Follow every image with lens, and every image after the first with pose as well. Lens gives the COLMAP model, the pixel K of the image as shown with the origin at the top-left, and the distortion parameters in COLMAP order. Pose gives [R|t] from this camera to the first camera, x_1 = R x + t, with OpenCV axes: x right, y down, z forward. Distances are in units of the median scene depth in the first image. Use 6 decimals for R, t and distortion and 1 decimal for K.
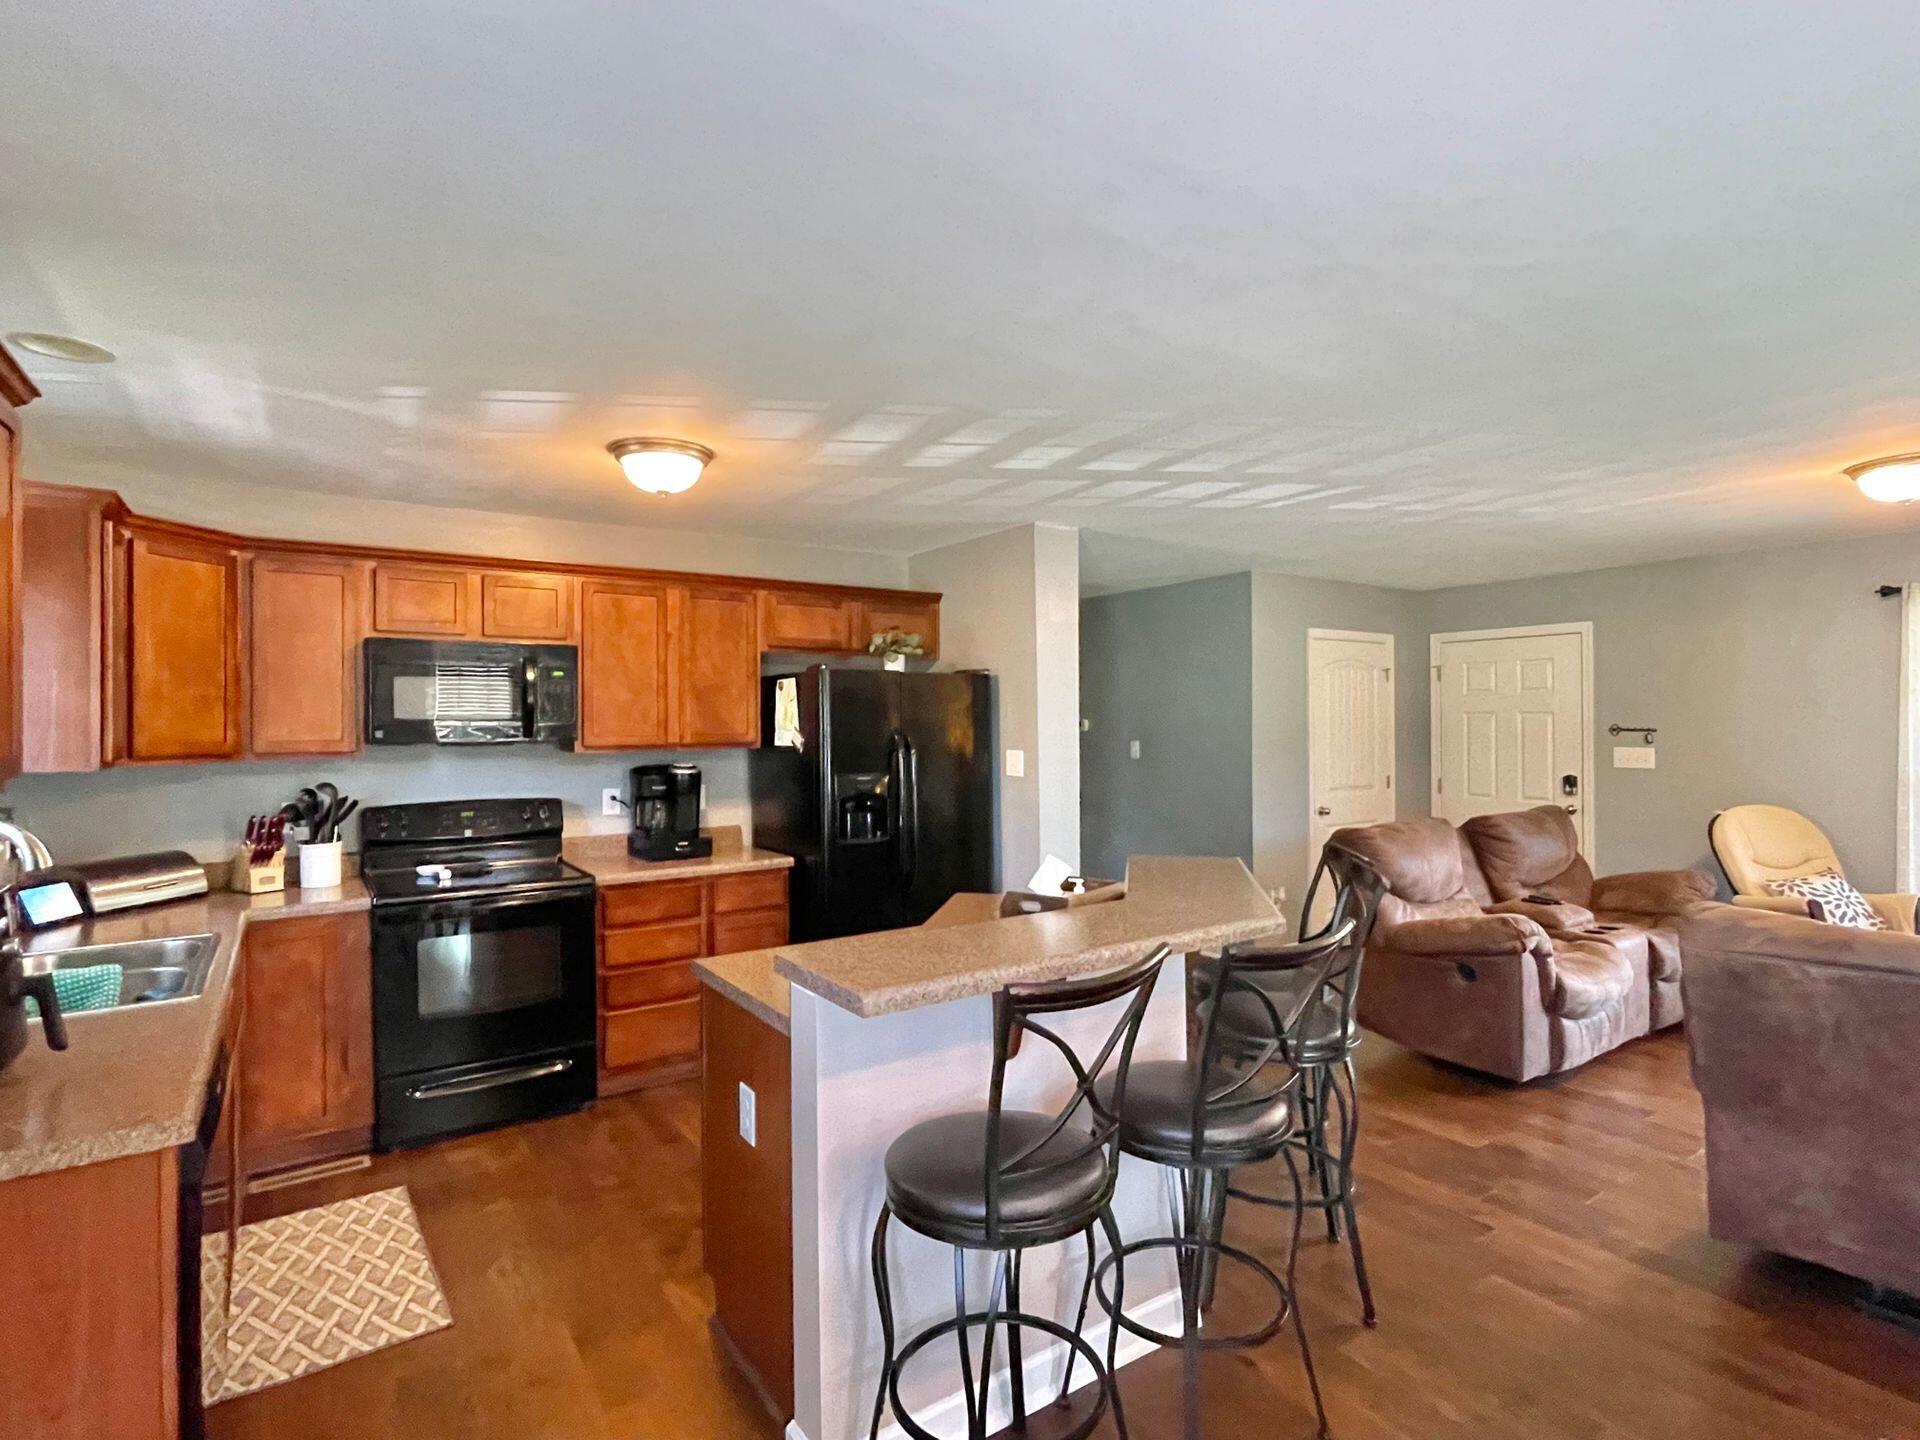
lens RADIAL K [[956.2, 0, 958.1], [0, 956.2, 726.4], [0, 0, 1]] dist [-0.012920, 0.003434]
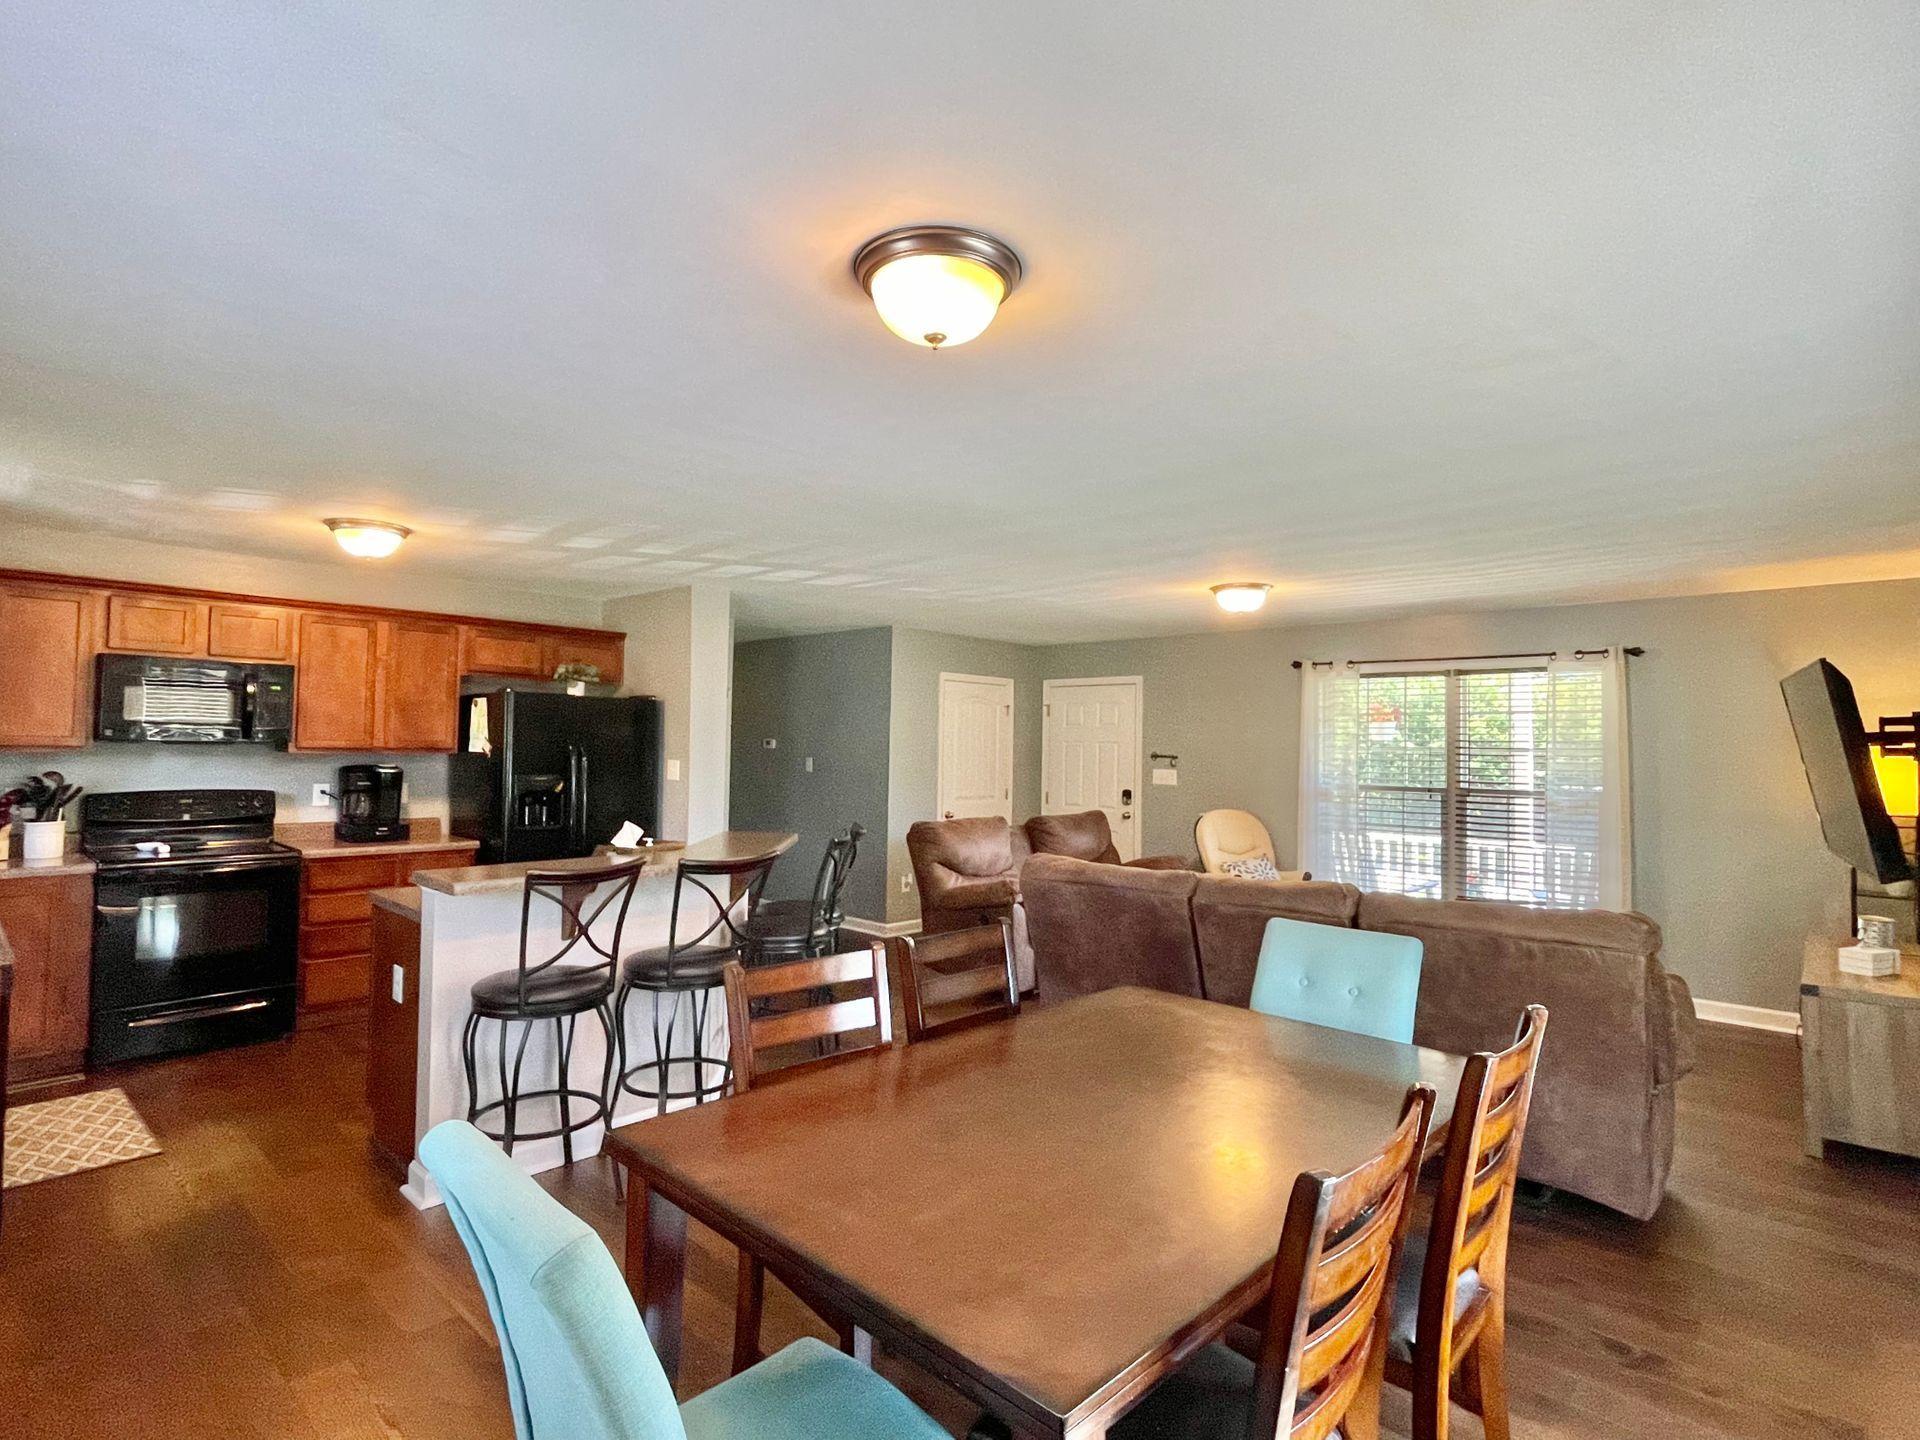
lens RADIAL K [[956.2, 0, 957.9], [0, 956.2, 722.6], [0, 0, 1]] dist [-0.012920, 0.003434]
pose [[0.975376, 0.029888, 0.218515, 0.166087], [-0.023533, 0.999223, -0.031626, 0.007533], [-0.219291, 0.025704, 0.975321, -0.373010]]
